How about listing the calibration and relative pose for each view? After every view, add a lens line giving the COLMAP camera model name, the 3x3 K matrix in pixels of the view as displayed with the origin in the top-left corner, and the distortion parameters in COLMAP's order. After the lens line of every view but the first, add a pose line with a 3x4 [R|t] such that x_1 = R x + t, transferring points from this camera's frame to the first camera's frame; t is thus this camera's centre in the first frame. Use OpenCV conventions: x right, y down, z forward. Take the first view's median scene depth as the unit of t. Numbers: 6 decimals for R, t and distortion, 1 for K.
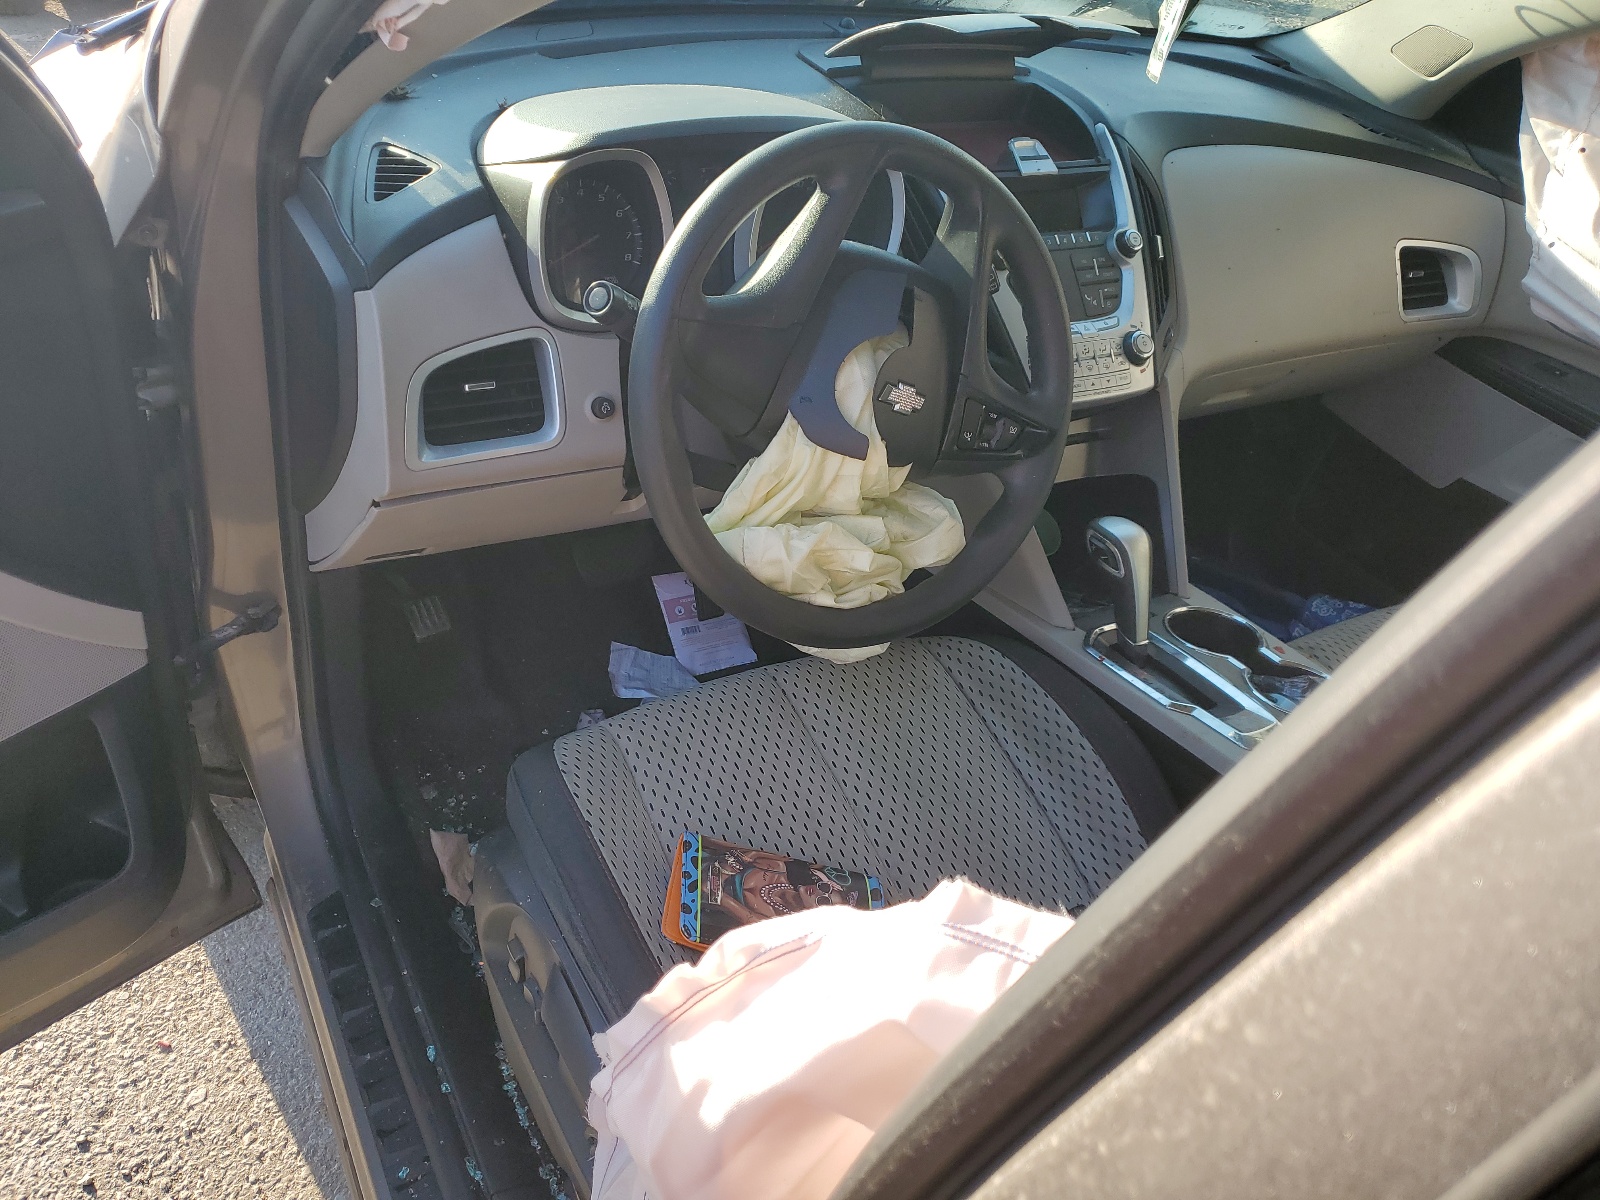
lens RADIAL K [[1236.5, 0, 800.0], [0, 1236.5, 600.0], [0, 0, 1]] dist [-0.004240, -0.006429]
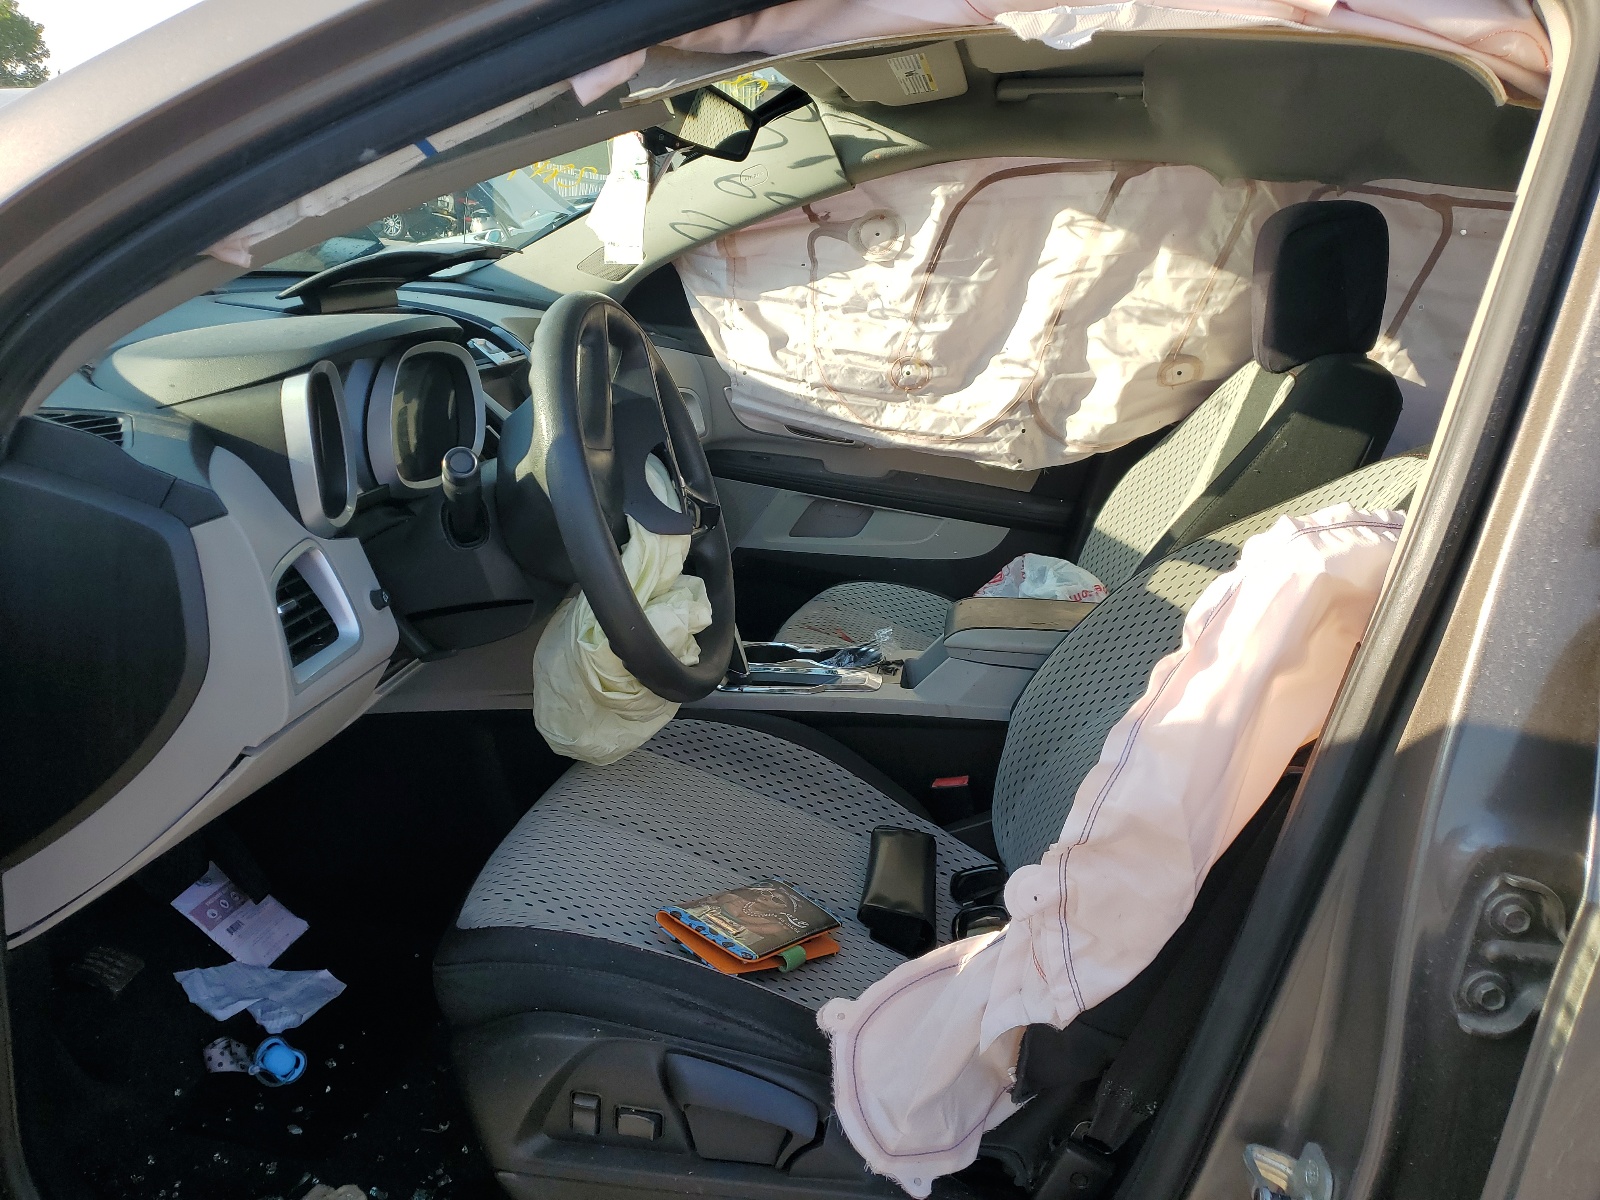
lens RADIAL K [[1200.6, 0, 800.0], [0, 1200.6, 600.0], [0, 0, 1]] dist [0.104478, -0.000654]
pose [[0.622497, -0.293341, 0.725568, -0.480446], [0.444259, 0.895696, -0.019027, 0.012808], [-0.644307, 0.334185, 0.687888, 0.056083]]
